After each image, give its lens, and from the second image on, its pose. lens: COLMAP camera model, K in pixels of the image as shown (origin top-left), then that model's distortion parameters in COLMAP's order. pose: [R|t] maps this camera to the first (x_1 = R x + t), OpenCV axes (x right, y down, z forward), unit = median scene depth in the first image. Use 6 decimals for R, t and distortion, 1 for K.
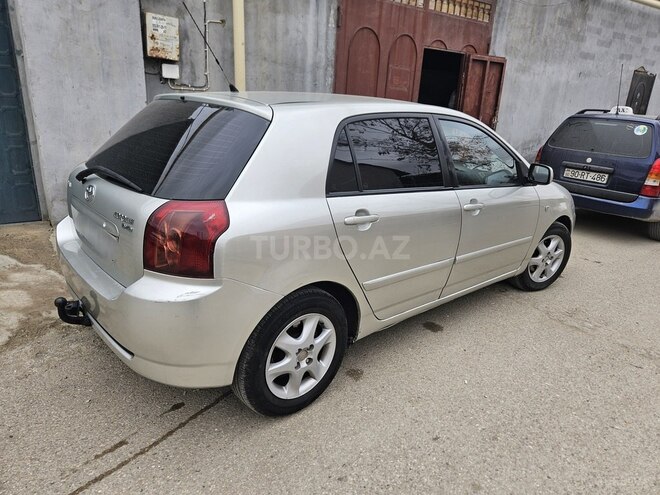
lens RADIAL K [[441.6, 0, 332.8], [0, 441.6, 253.6], [0, 0, 1]] dist [0.061783, -0.049097]
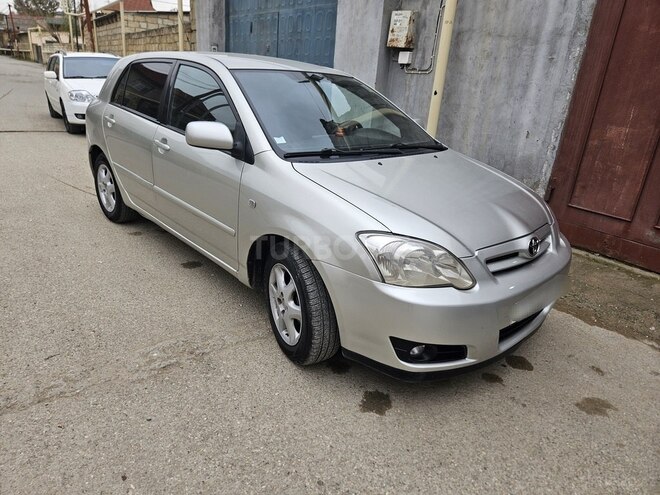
lens RADIAL K [[441.6, 0, 325.5], [0, 441.6, 246.8], [0, 0, 1]] dist [0.061783, -0.049097]
pose [[0.015236, 0.308103, -0.951231, 1.785461], [-0.382504, 0.880774, 0.279155, -0.428393], [0.923828, 0.359597, 0.131271, 1.644015]]
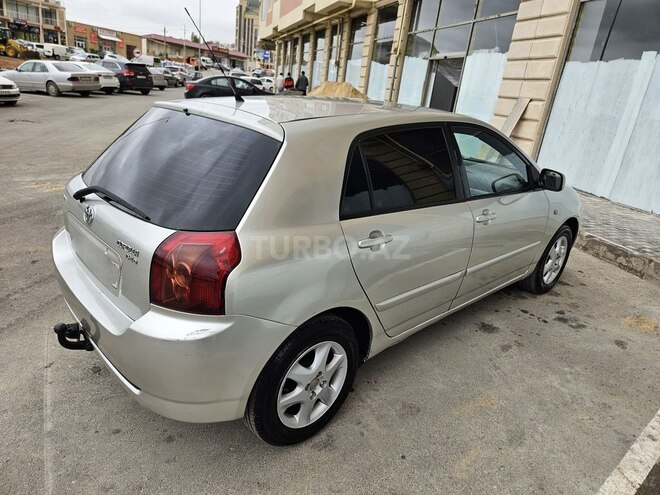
lens RADIAL K [[441.6, 0, 332.1], [0, 441.6, 245.5], [0, 0, 1]] dist [0.061783, -0.049097]
pose [[0.999897, -0.000560, 0.014357, -0.040723], [0.000051, 0.999371, 0.035460, -0.096978], [-0.014368, -0.035456, 0.999268, 0.041633]]
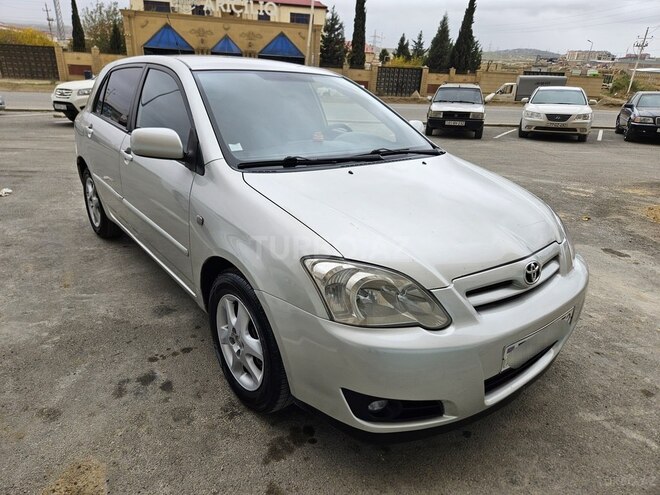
lens RADIAL K [[441.6, 0, 334.3], [0, 441.6, 244.1], [0, 0, 1]] dist [0.061783, -0.049097]
pose [[-0.053767, 0.285410, -0.956896, 1.618071], [-0.358780, 0.888769, 0.285250, -0.473330], [0.931872, 0.358652, 0.054613, 1.806230]]
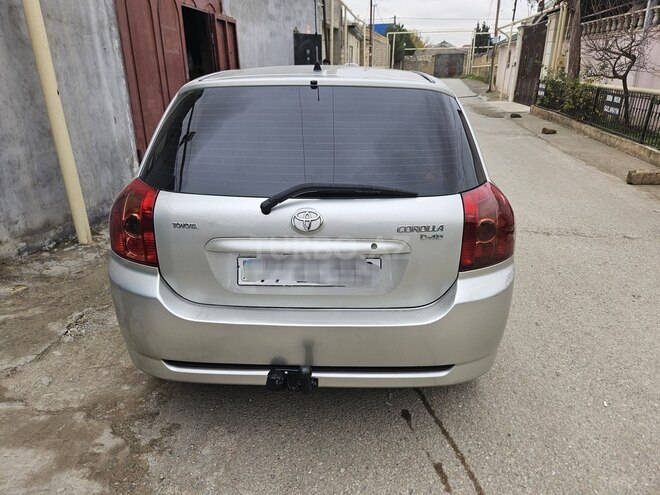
lens RADIAL K [[441.6, 0, 332.8], [0, 441.6, 244.2], [0, 0, 1]] dist [0.061783, -0.049097]
pose [[0.684403, -0.313134, 0.658437, -0.957430], [0.266875, 0.947996, 0.173440, -0.202240], [-0.678506, 0.057018, 0.732379, 0.398072]]
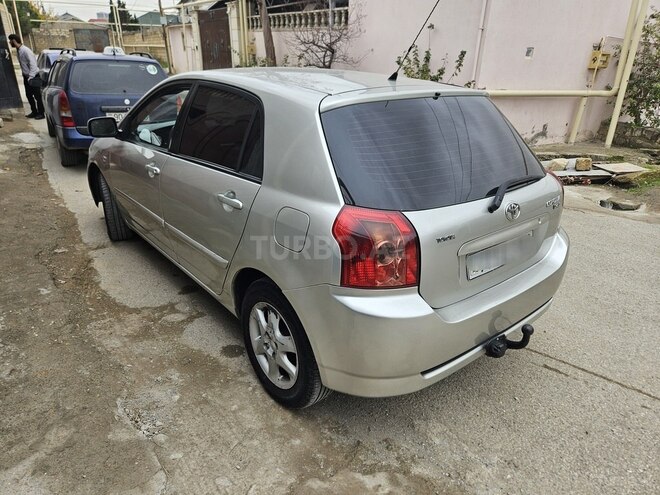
lens RADIAL K [[441.6, 0, 324.8], [0, 441.6, 249.3], [0, 0, 1]] dist [0.061783, -0.049097]
pose [[0.045458, -0.446483, 0.893636, -1.336547], [0.296943, 0.860166, 0.414656, -0.531936], [-0.953813, 0.246510, 0.171682, 1.159010]]
